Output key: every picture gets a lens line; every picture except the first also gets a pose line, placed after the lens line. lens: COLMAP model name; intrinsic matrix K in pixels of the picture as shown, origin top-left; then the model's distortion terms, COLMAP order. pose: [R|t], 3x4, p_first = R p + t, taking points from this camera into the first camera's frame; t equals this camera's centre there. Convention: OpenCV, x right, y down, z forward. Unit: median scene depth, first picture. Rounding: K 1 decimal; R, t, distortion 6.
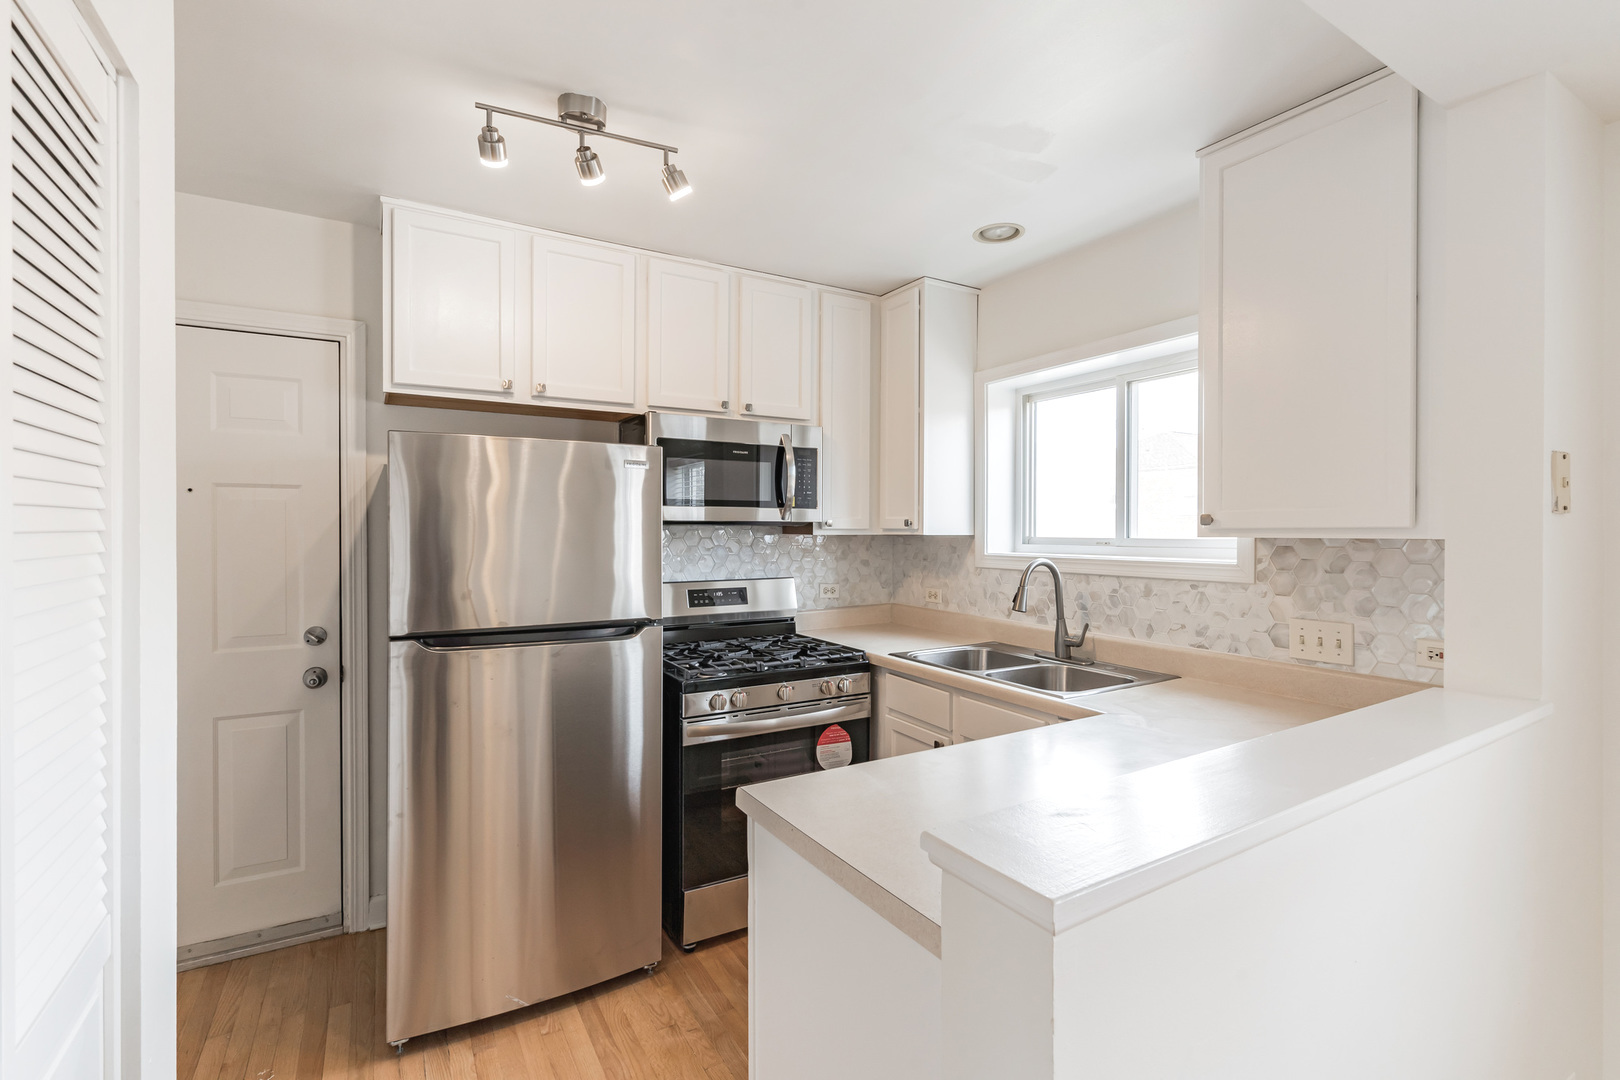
lens RADIAL K [[753.8, 0, 810.0], [0, 753.8, 540.0], [0, 0, 1]] dist [0.000298, 0.000206]
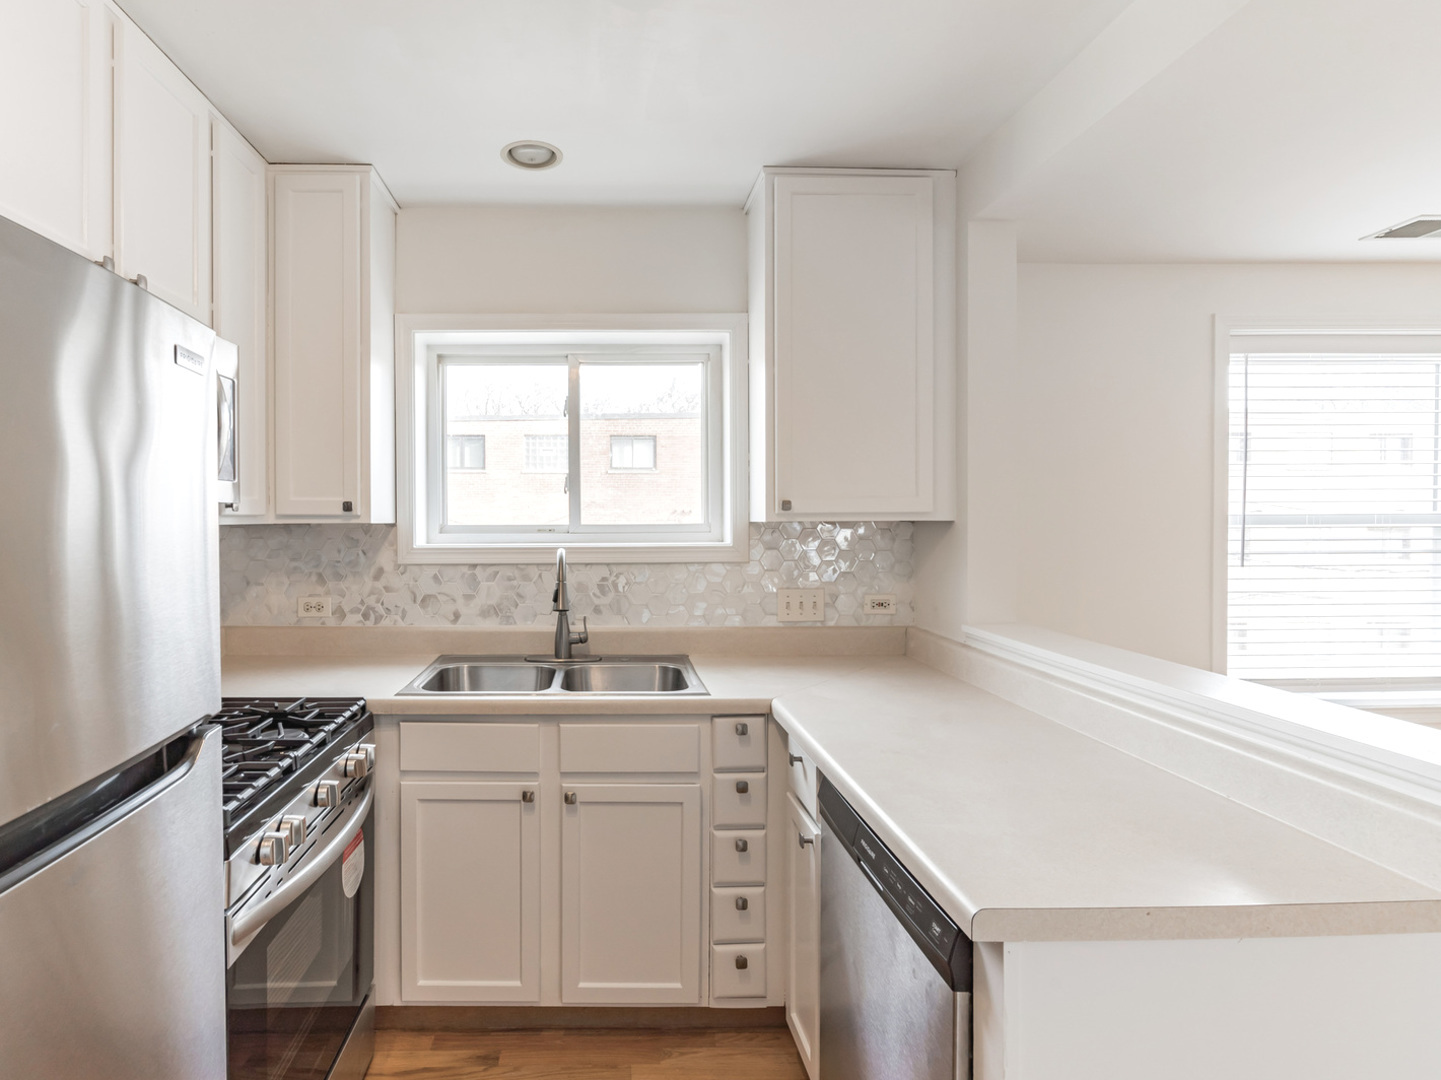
lens RADIAL K [[738.2, 0, 719.7], [0, 738.2, 532.4], [0, 0, 1]] dist [-0.006413, -0.000788]
pose [[0.485069, -0.019080, 0.874267, -0.330958], [0.015979, 0.999788, 0.012954, -0.001715], [-0.874330, 0.007686, 0.485272, 0.396109]]
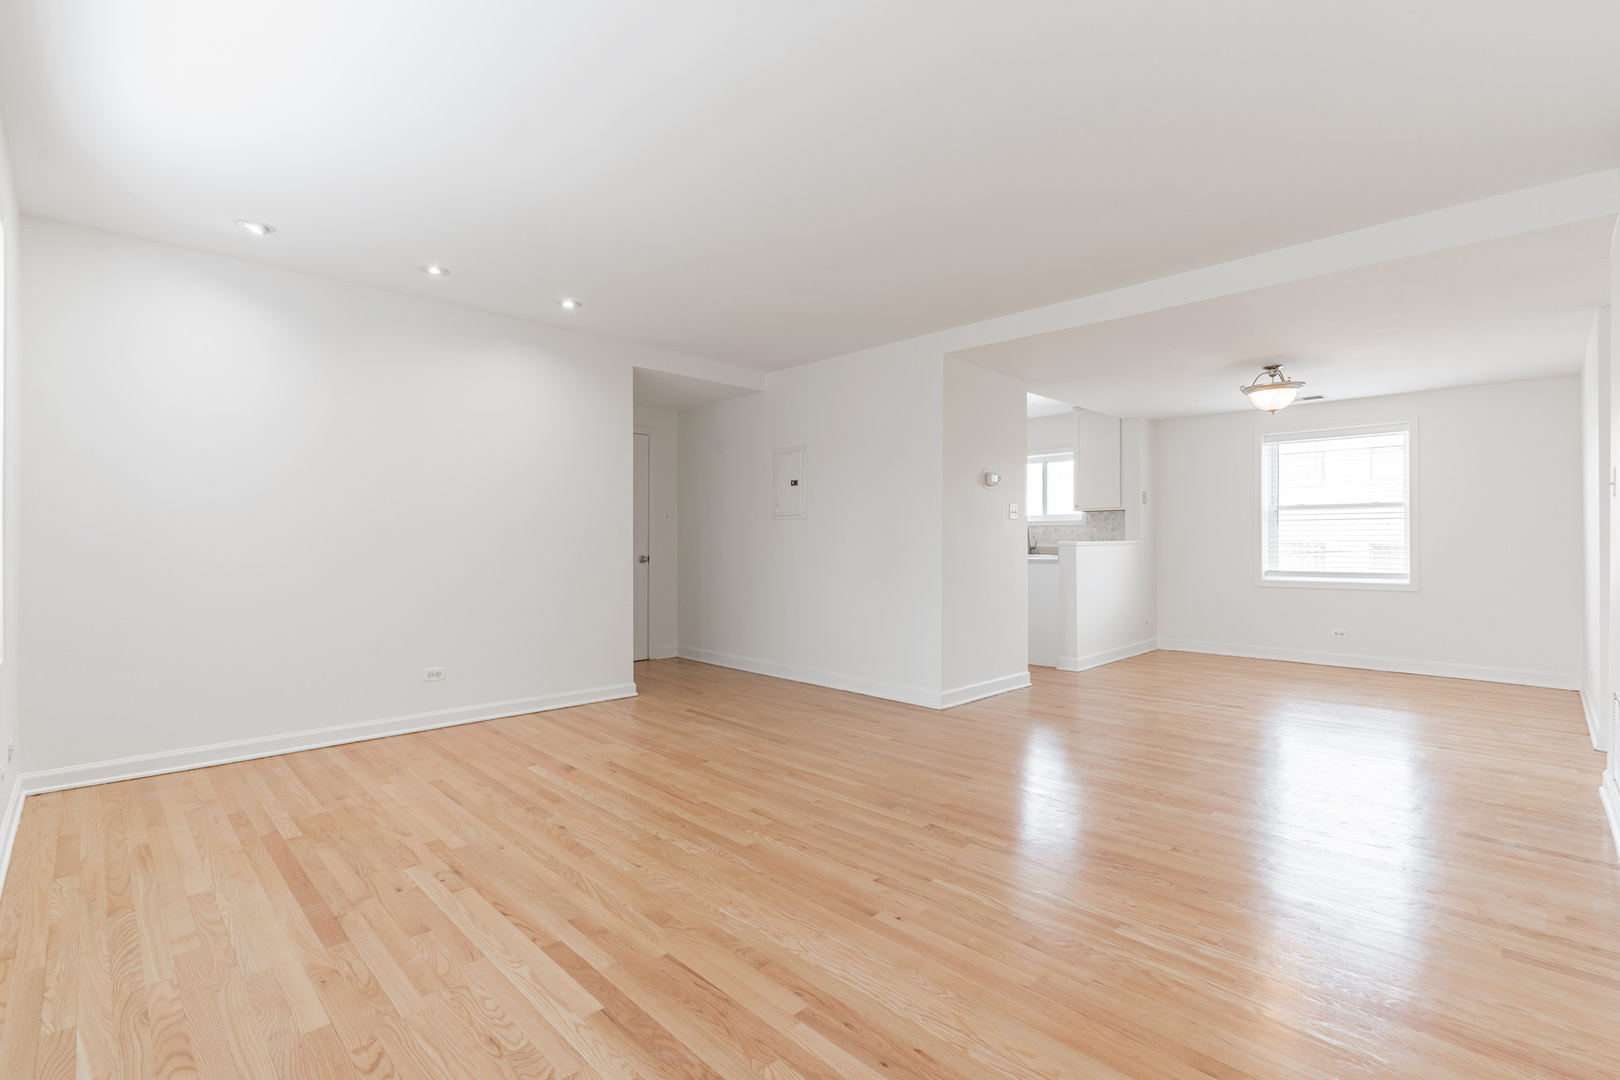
lens RADIAL K [[753.8, 0, 810.0], [0, 753.8, 540.0], [0, 0, 1]] dist [0.000298, 0.000206]
pose [[0.978528, -0.001053, 0.206112, -1.138258], [0.003354, 0.999936, -0.010814, 0.129777], [-0.206087, 0.011274, 0.978469, -1.772075]]
